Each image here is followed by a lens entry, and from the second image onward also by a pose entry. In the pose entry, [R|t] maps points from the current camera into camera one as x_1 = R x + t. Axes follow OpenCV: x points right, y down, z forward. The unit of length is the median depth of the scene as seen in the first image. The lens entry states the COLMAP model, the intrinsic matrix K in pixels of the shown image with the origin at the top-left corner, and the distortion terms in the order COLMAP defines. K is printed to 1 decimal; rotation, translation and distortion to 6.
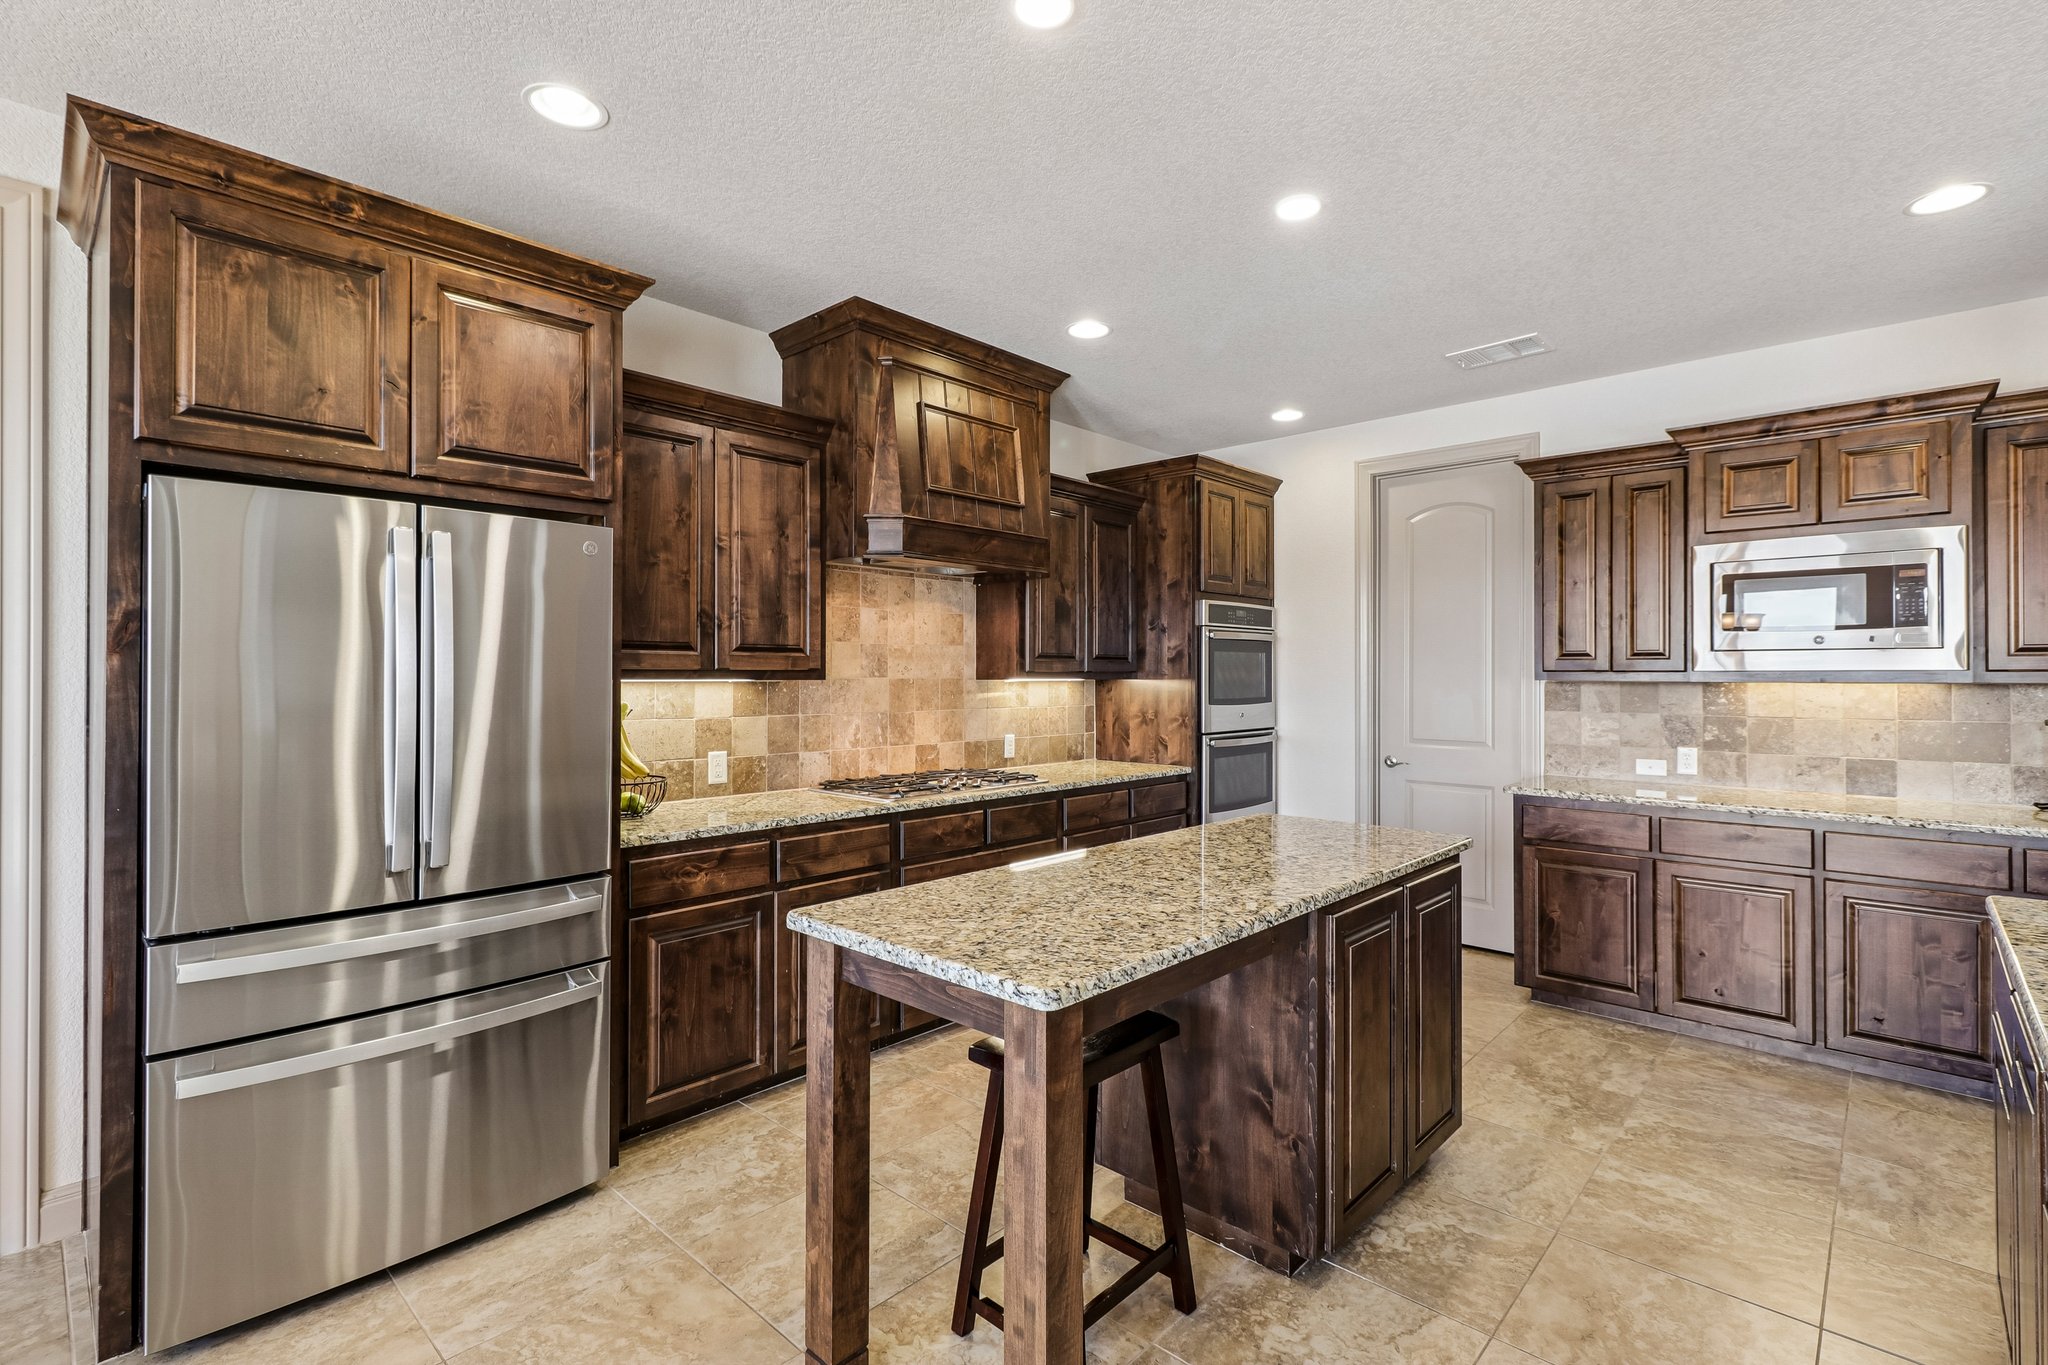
lens RADIAL K [[945.4, 0, 1025.2], [0, 945.4, 668.4], [0, 0, 1]] dist [0.000069, -0.000110]
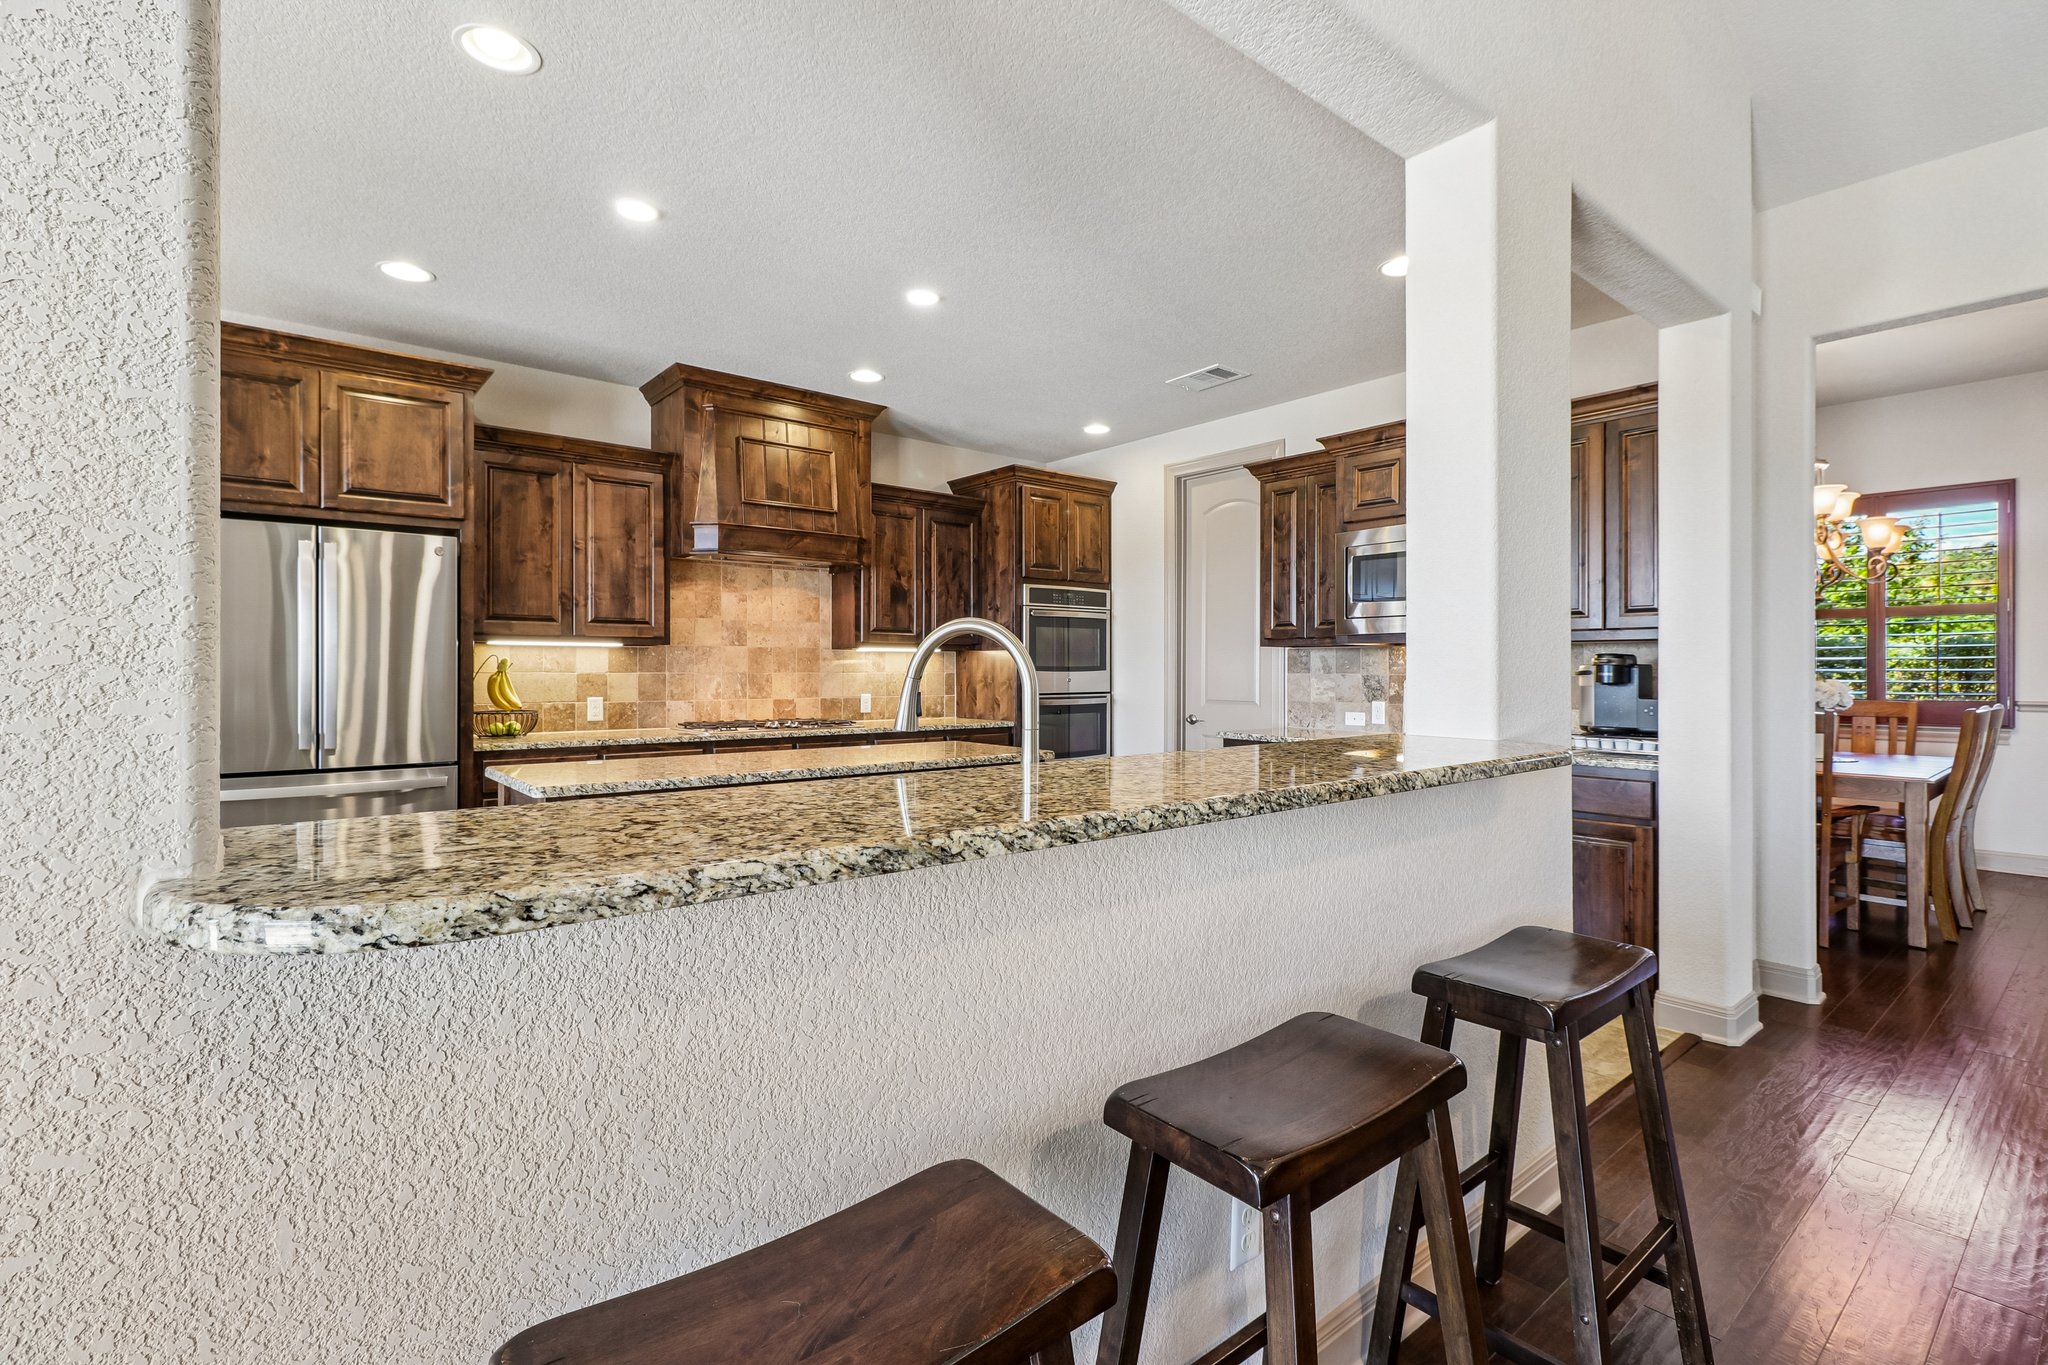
lens RADIAL K [[945.4, 0, 1029.0], [0, 945.4, 669.2], [0, 0, 1]] dist [0.000069, -0.000110]
pose [[0.991596, -0.000695, -0.129374, 0.433287], [0.001535, 0.999978, 0.006394, 0.035807], [0.129367, -0.006539, 0.991575, -0.252214]]
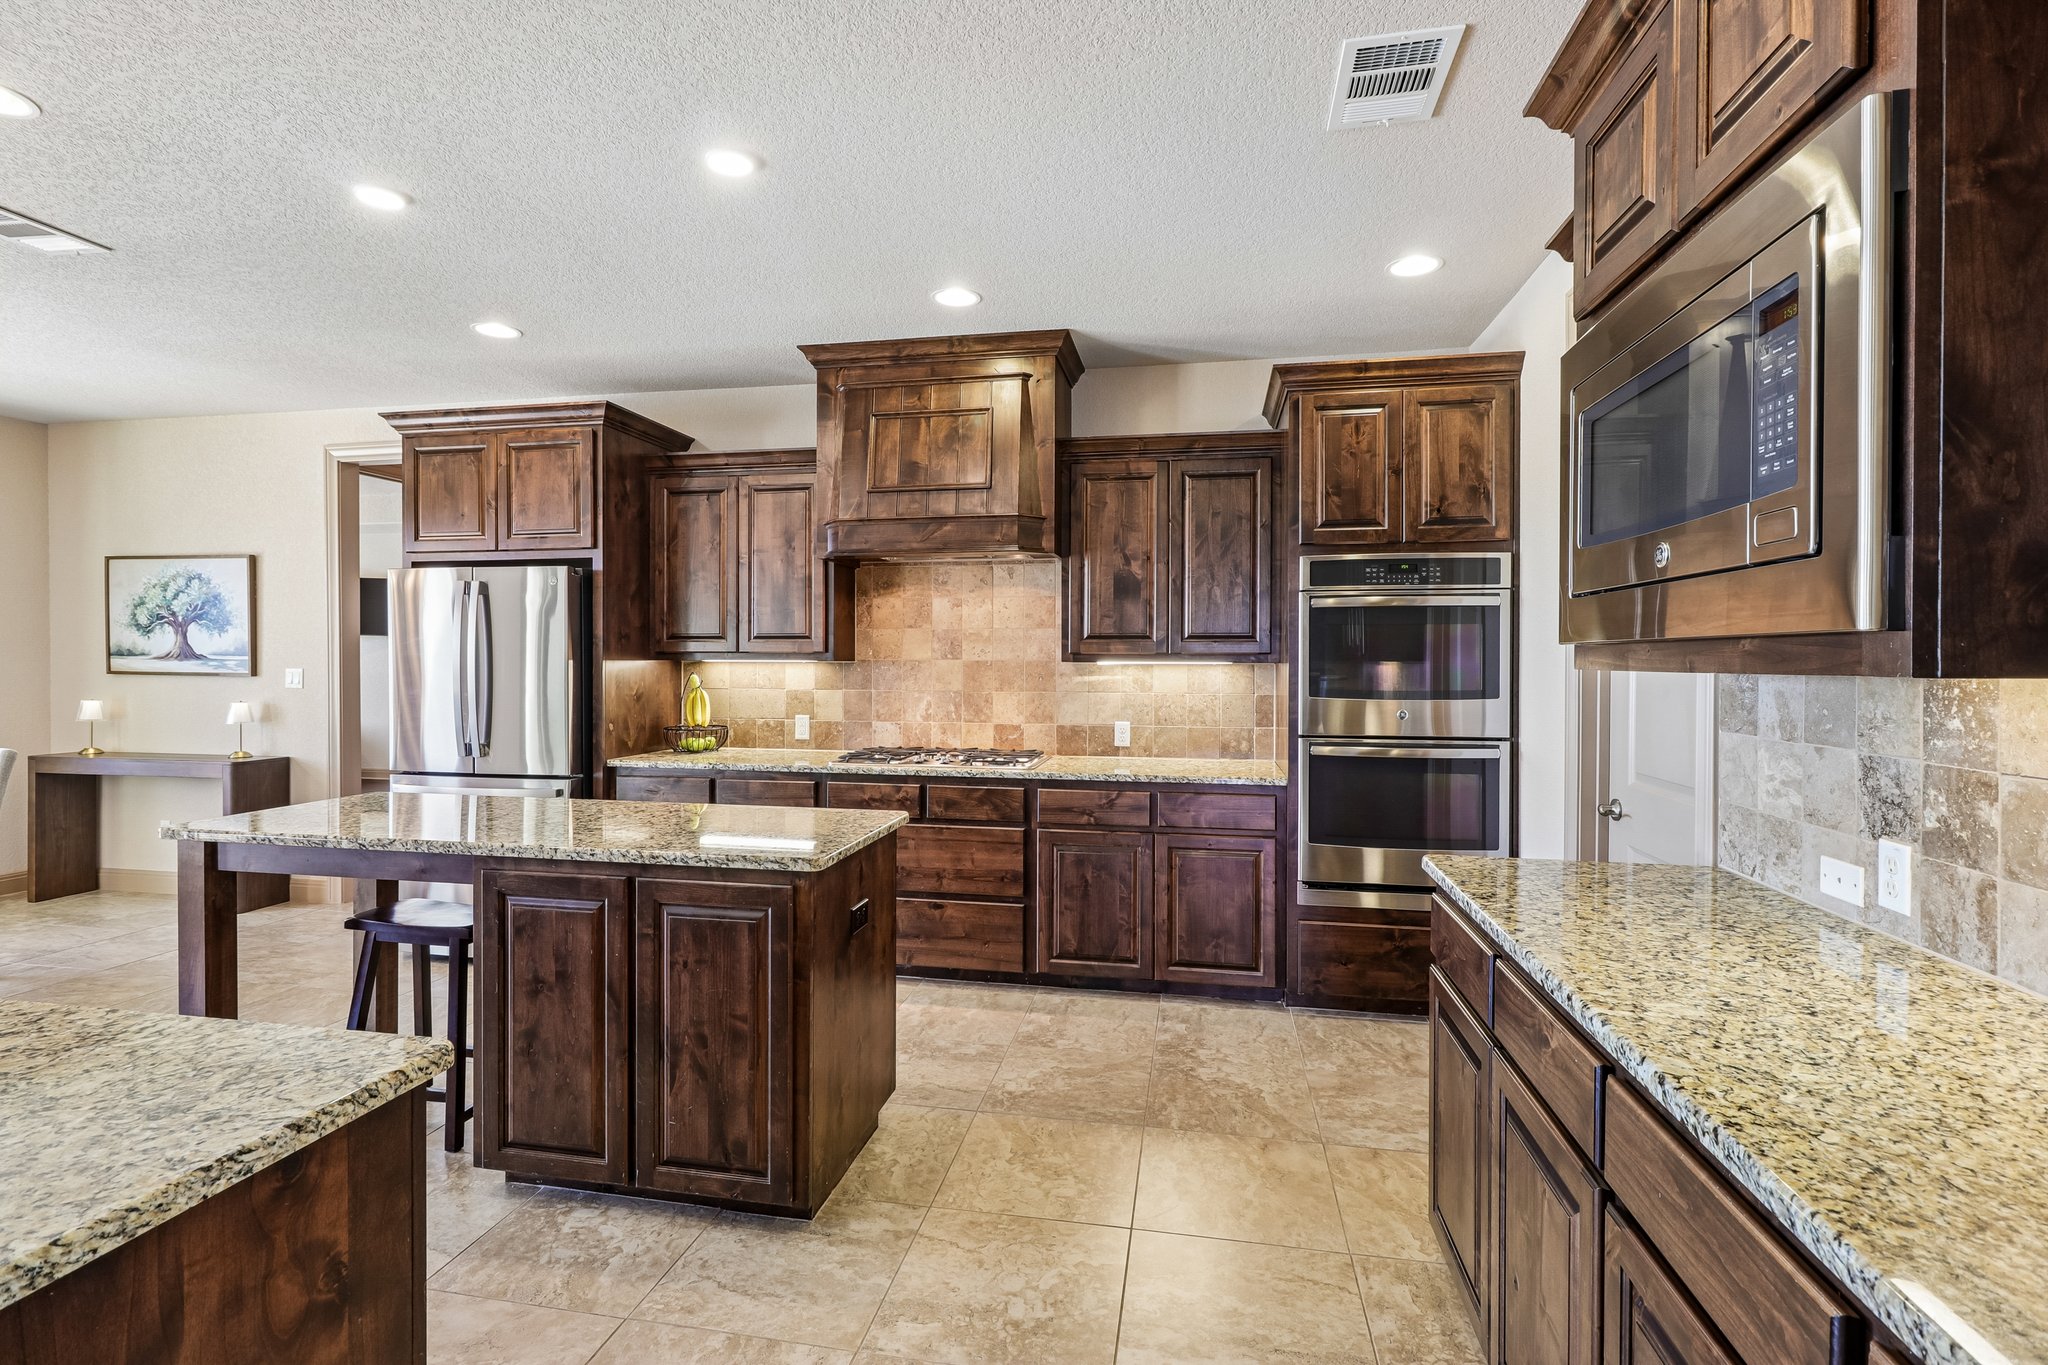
lens RADIAL K [[945.4, 0, 1024.8], [0, 945.4, 669.0], [0, 0, 1]] dist [0.000069, -0.000110]
pose [[0.529911, 0.008940, -0.848006, 0.871235], [0.004524, 0.999900, 0.013369, 0.006631], [0.848041, -0.010921, 0.529818, 0.515640]]
